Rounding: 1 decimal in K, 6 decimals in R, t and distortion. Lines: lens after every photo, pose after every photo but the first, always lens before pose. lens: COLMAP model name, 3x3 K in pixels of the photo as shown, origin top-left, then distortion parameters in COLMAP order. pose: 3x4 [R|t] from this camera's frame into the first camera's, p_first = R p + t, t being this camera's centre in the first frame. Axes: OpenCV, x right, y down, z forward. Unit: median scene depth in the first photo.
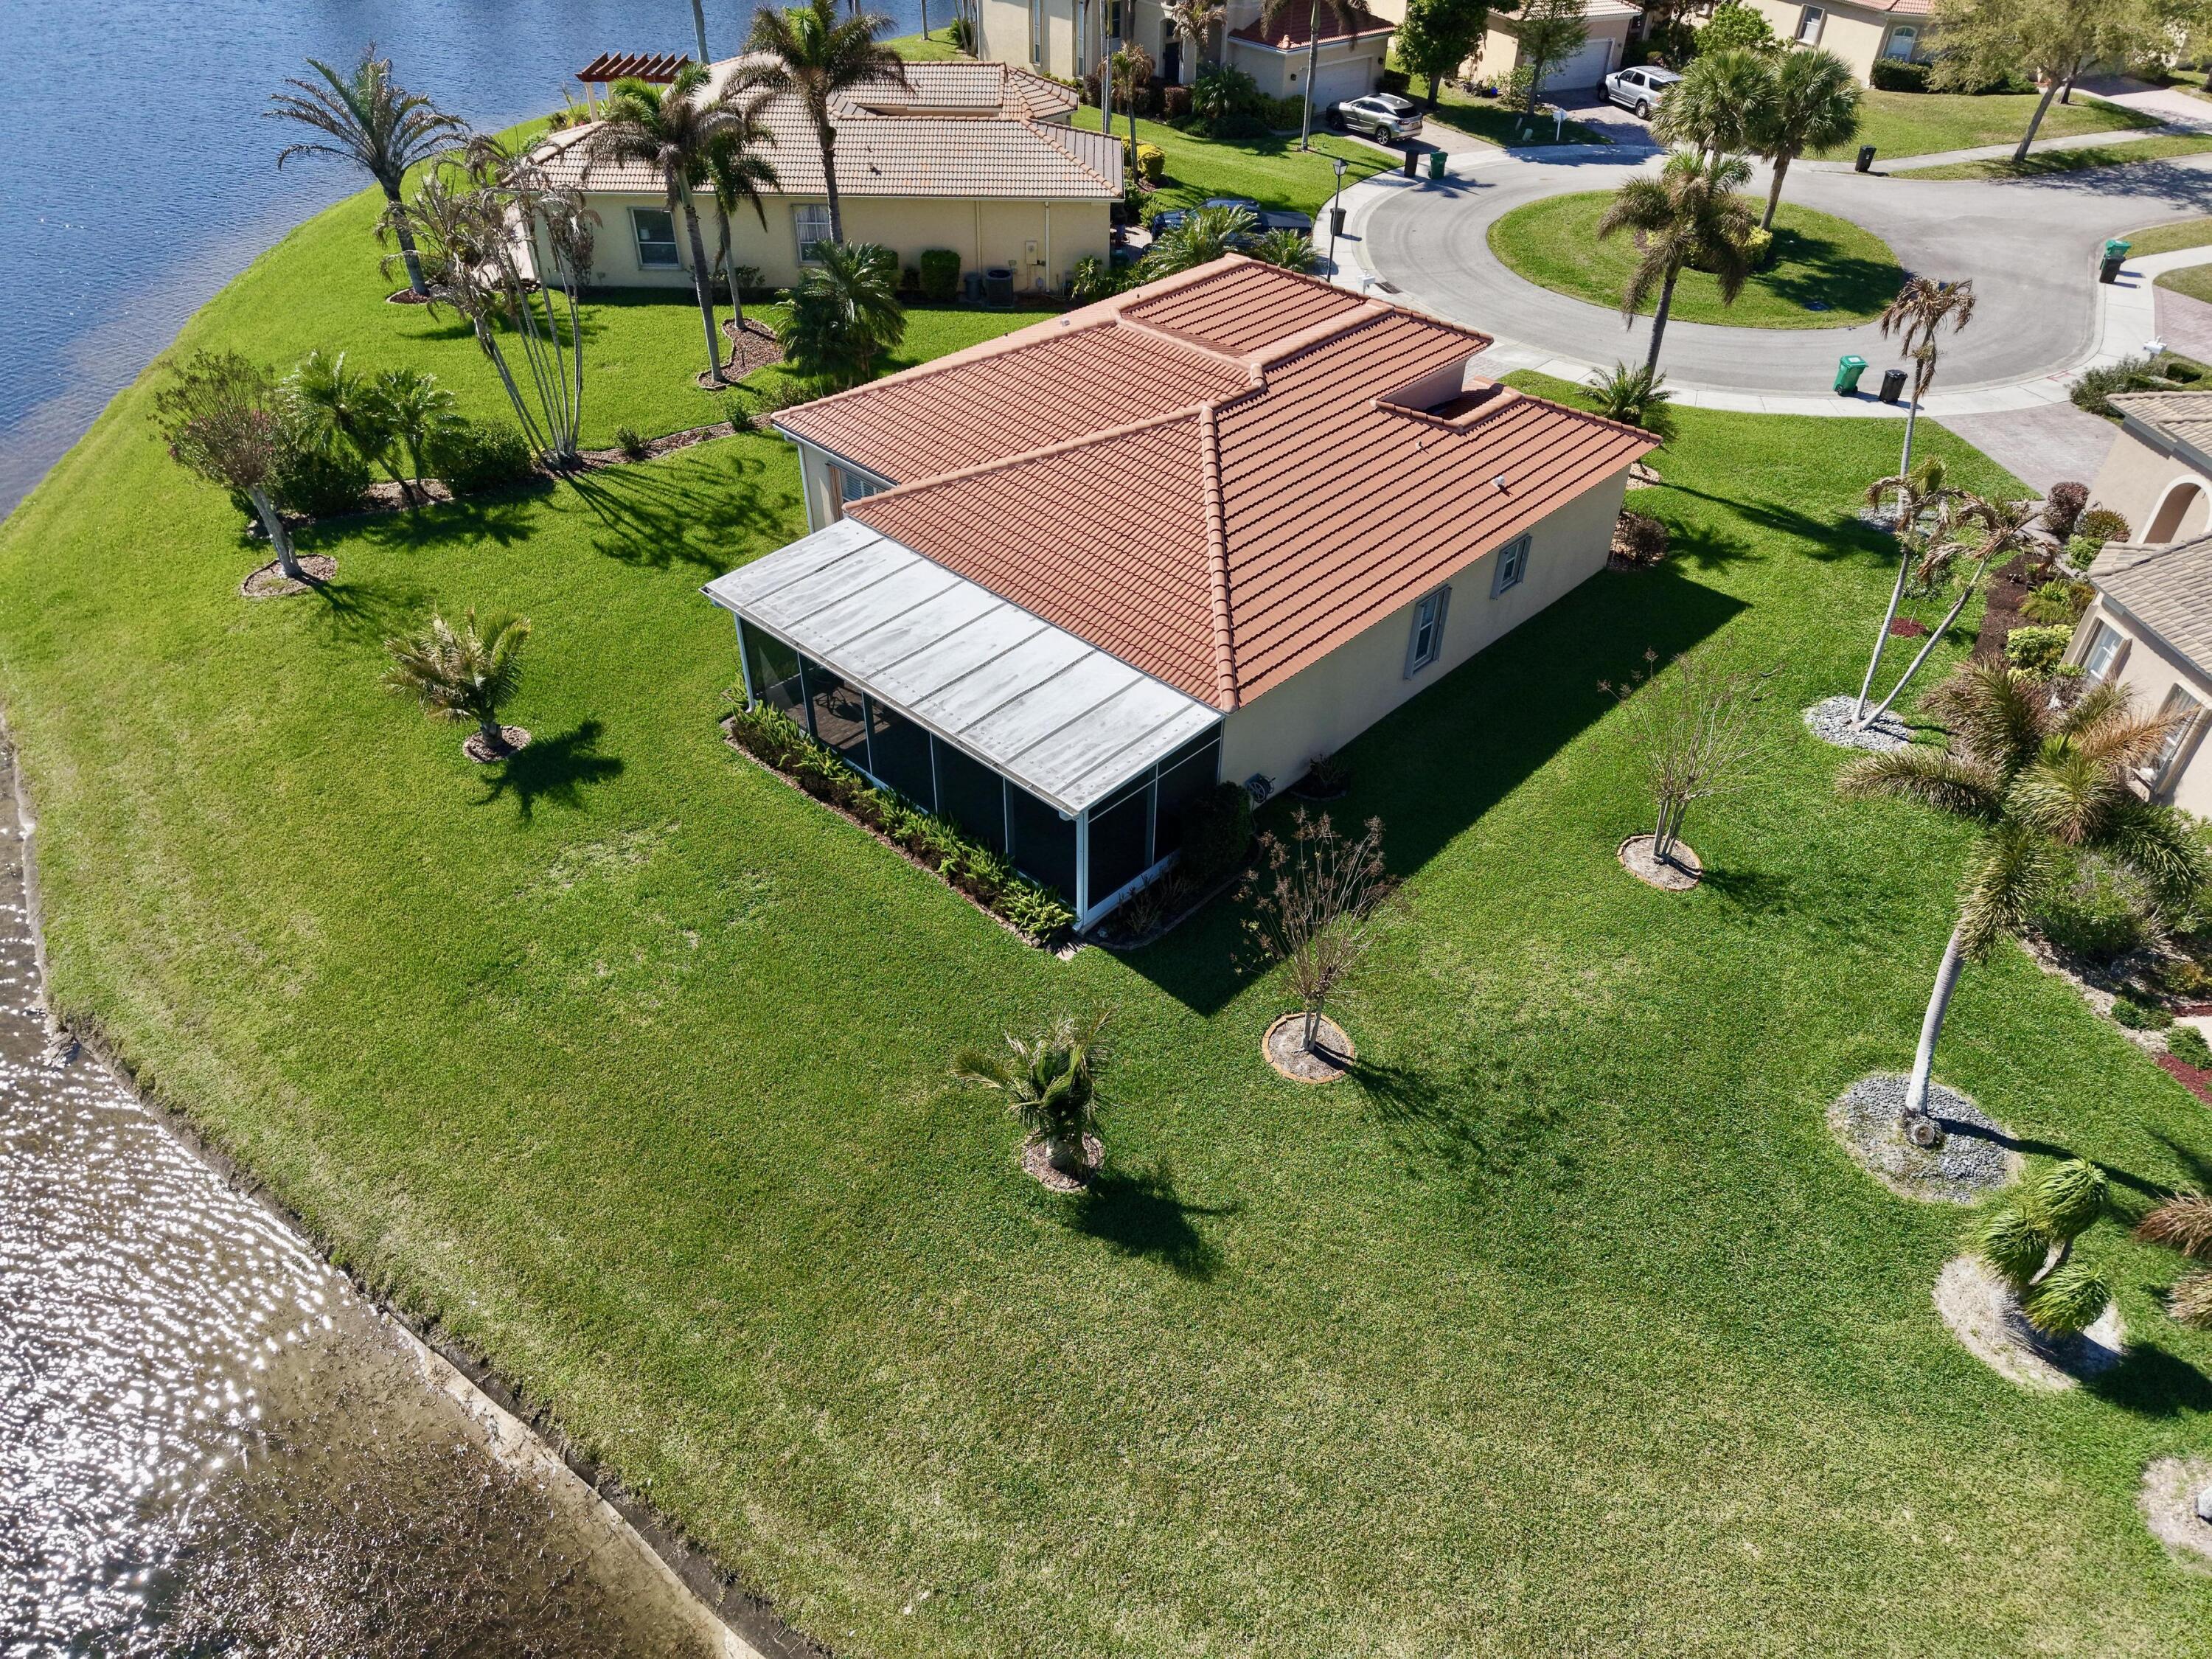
lens RADIAL K [[1503.5, 0, 1106.0], [0, 1503.5, 829.5], [0, 0, 1]] dist [0.004144, -0.000444]
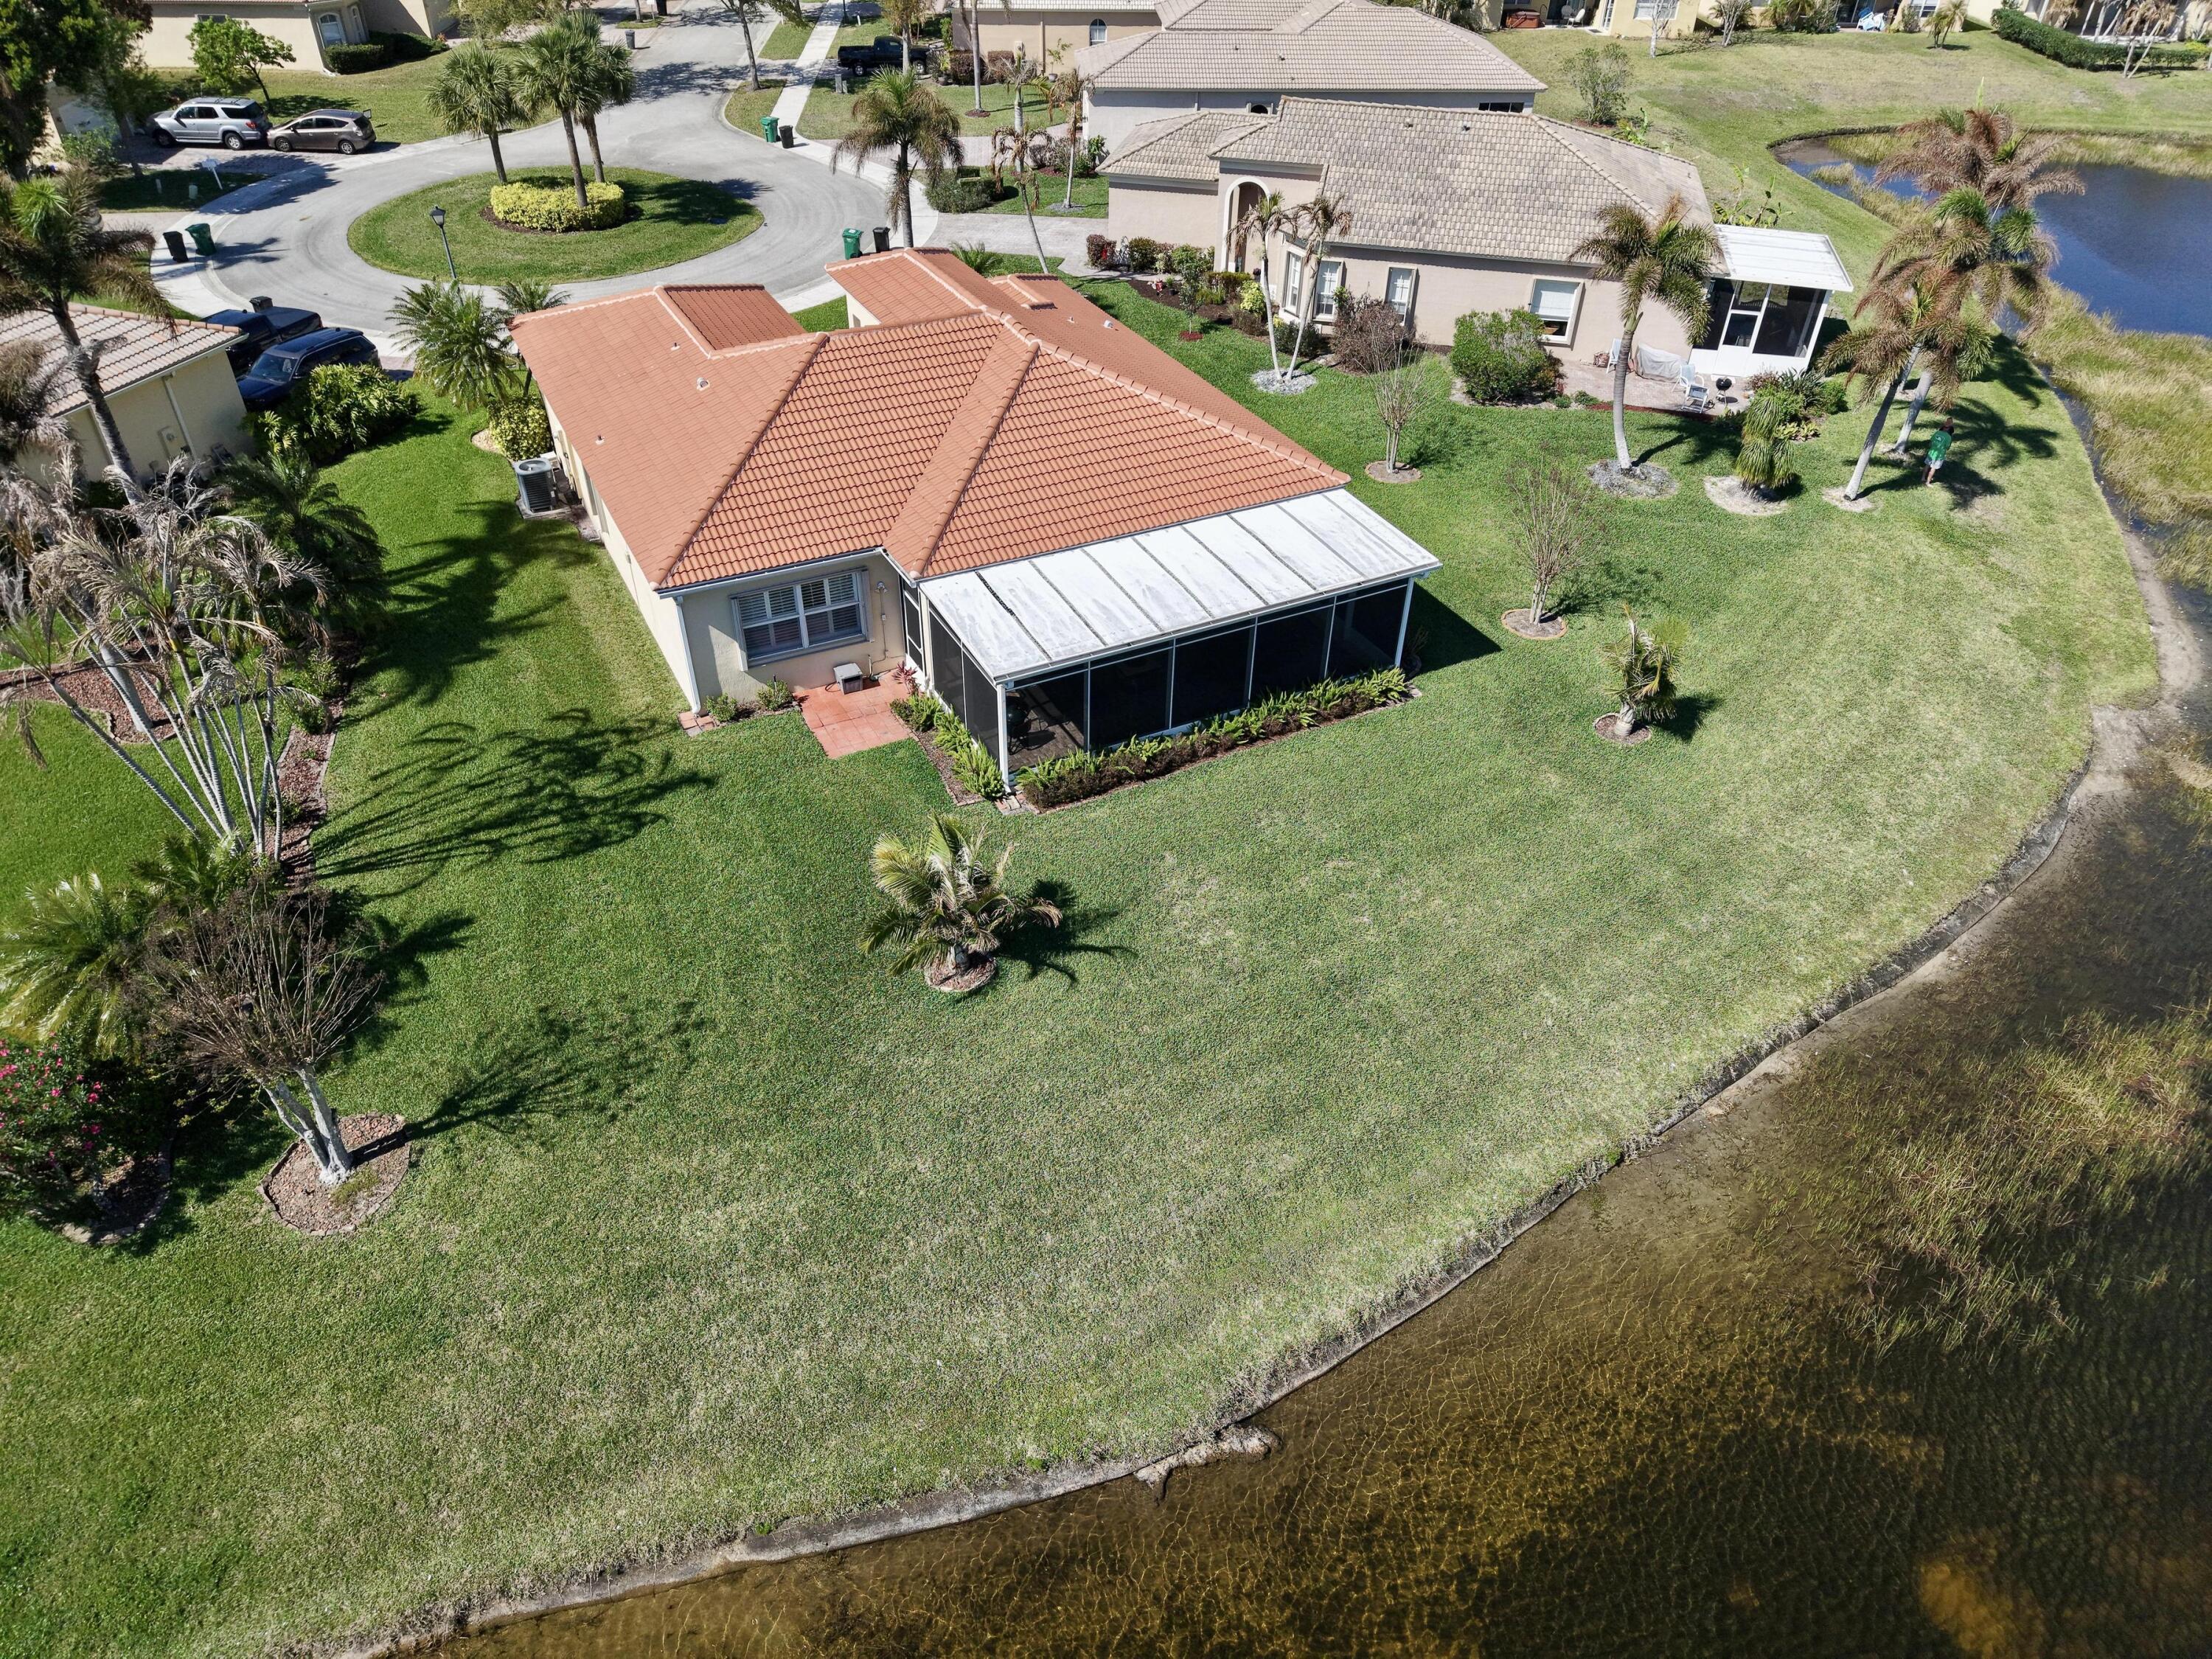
lens RADIAL K [[1447.3, 0, 1106.0], [0, 1447.3, 829.5], [0, 0, 1]] dist [-0.002766, -0.000377]
pose [[0.334791, -0.598458, 0.727848, -0.853500], [0.578649, 0.740199, 0.342449, -0.321218], [-0.743694, 0.306520, 0.594109, 0.381152]]
